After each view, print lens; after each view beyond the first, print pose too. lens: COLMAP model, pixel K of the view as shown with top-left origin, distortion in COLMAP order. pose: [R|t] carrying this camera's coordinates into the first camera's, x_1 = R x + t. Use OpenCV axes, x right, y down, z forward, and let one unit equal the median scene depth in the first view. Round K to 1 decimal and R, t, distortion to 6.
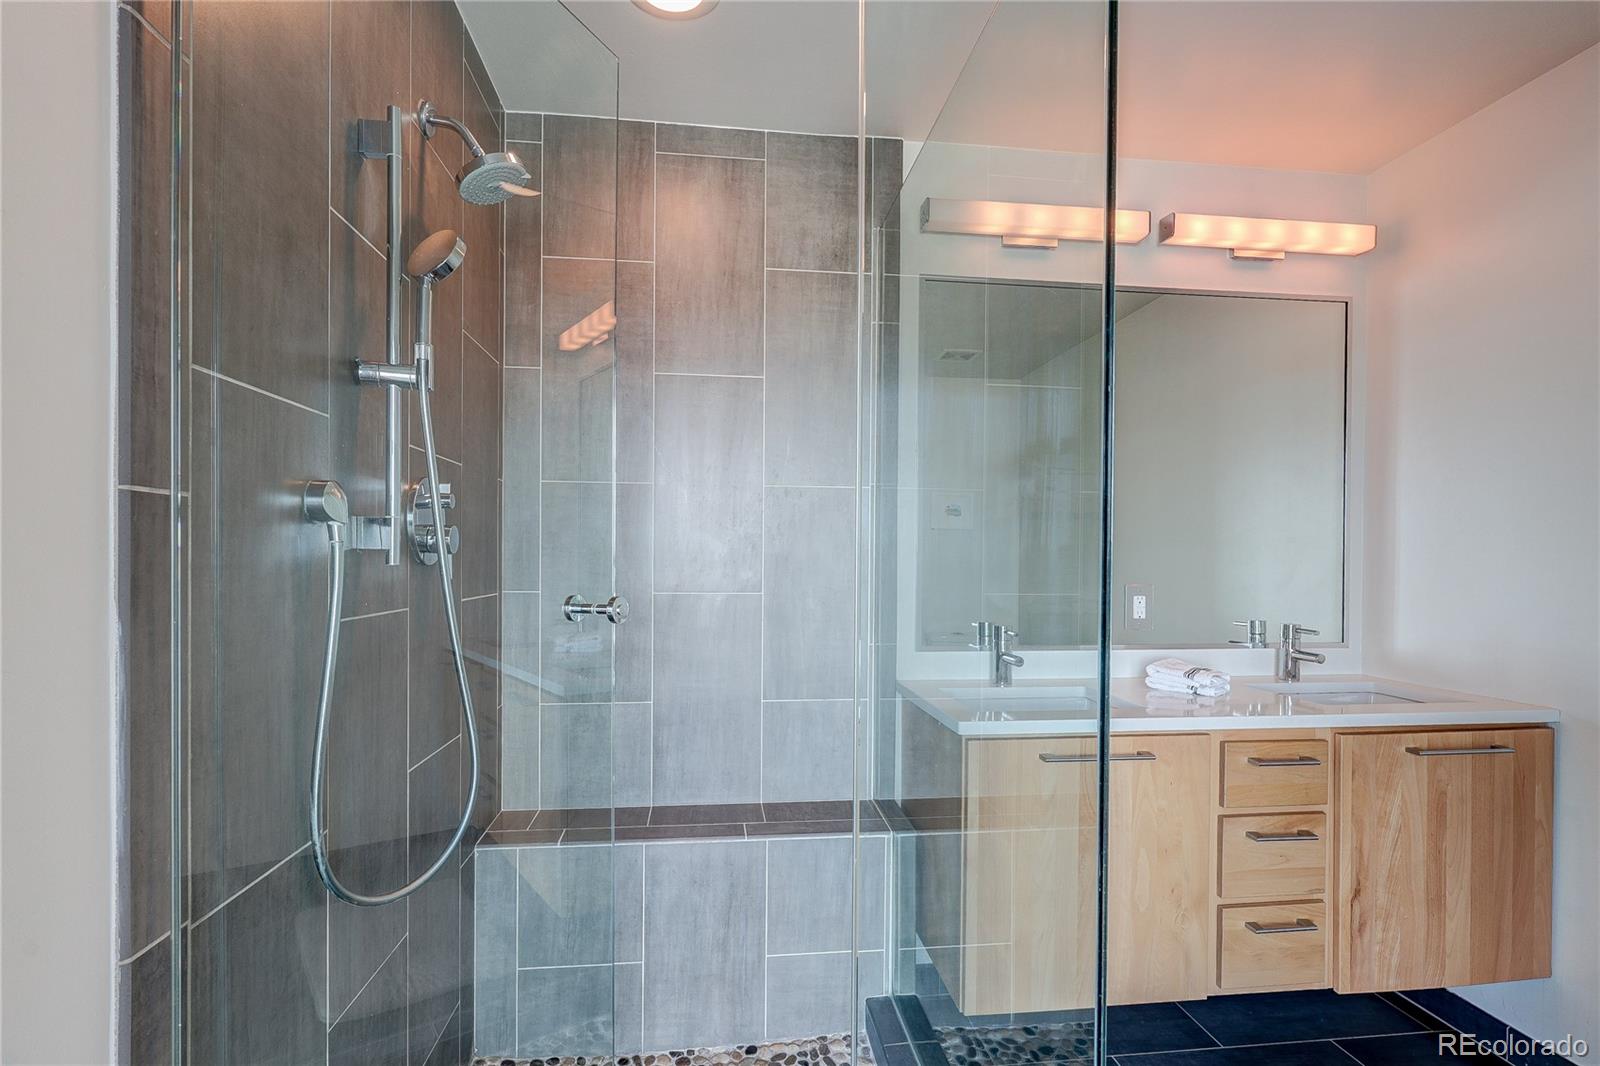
lens RADIAL K [[752.6, 0, 782.9], [0, 752.6, 560.5], [0, 0, 1]] dist [-0.010350, 0.004075]
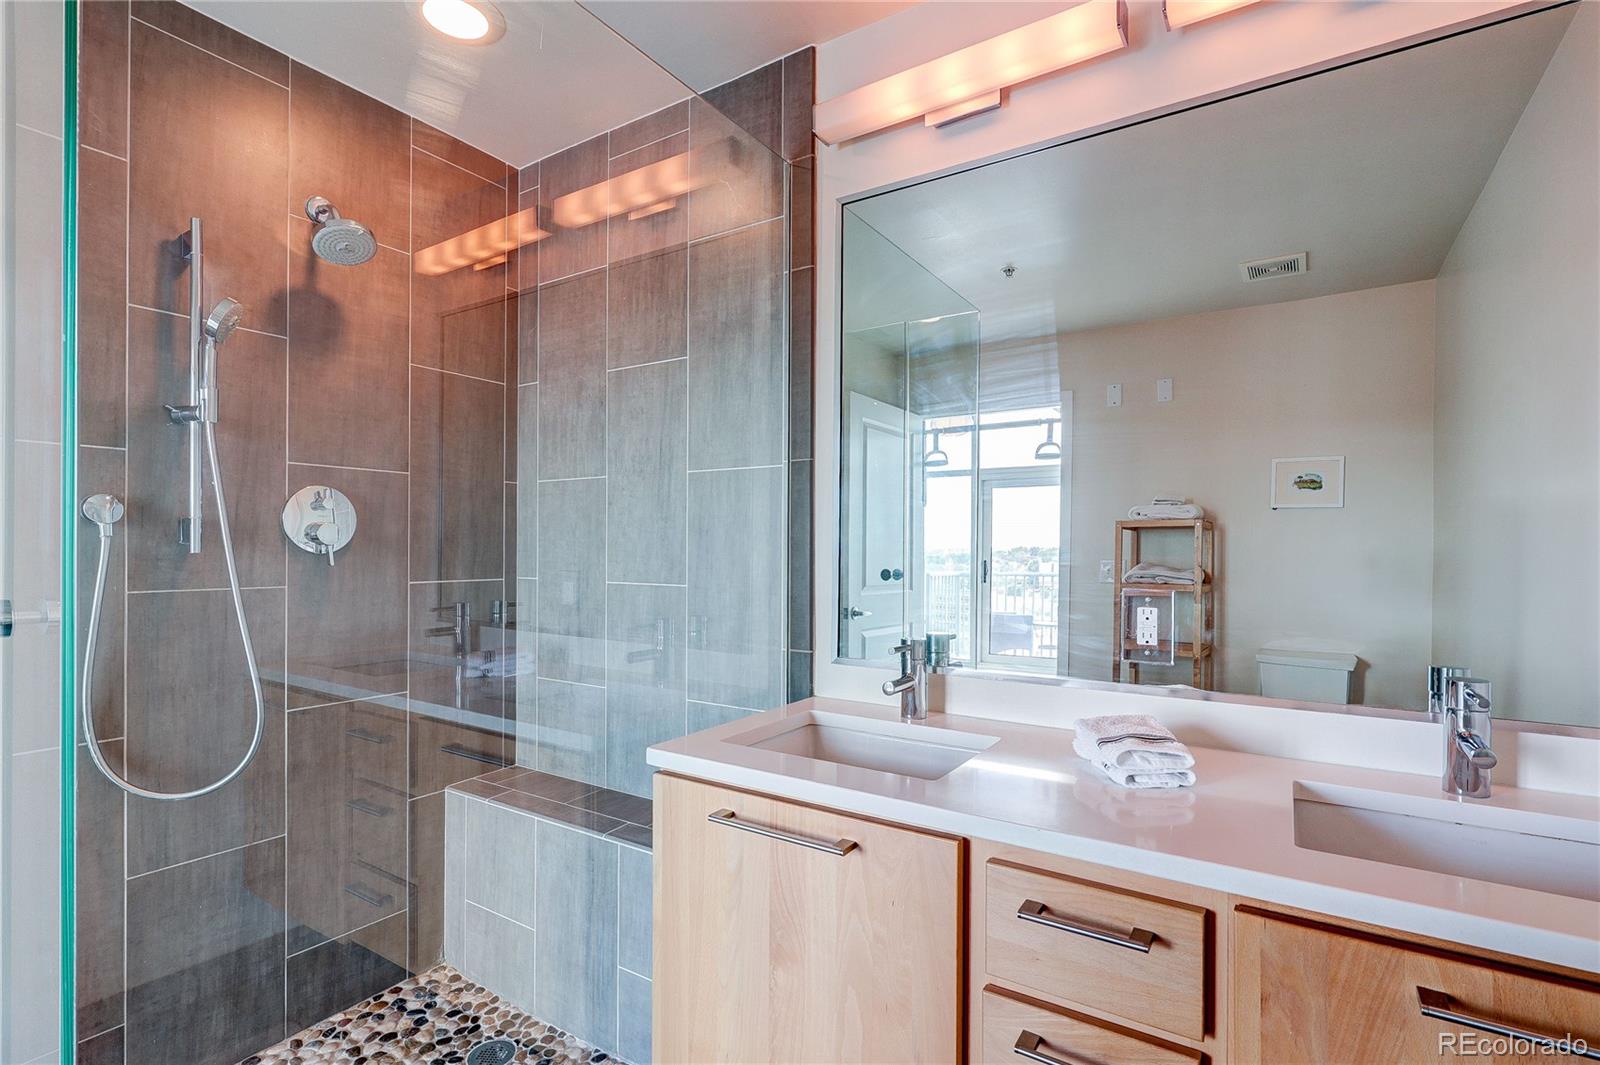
lens RADIAL K [[752.6, 0, 798.9], [0, 752.6, 541.3], [0, 0, 1]] dist [-0.010350, 0.004075]
pose [[0.769534, -0.008589, -0.638548, 0.765414], [-0.002587, 0.999859, -0.016566, 0.003925], [0.638600, 0.014400, 0.769404, 0.407667]]
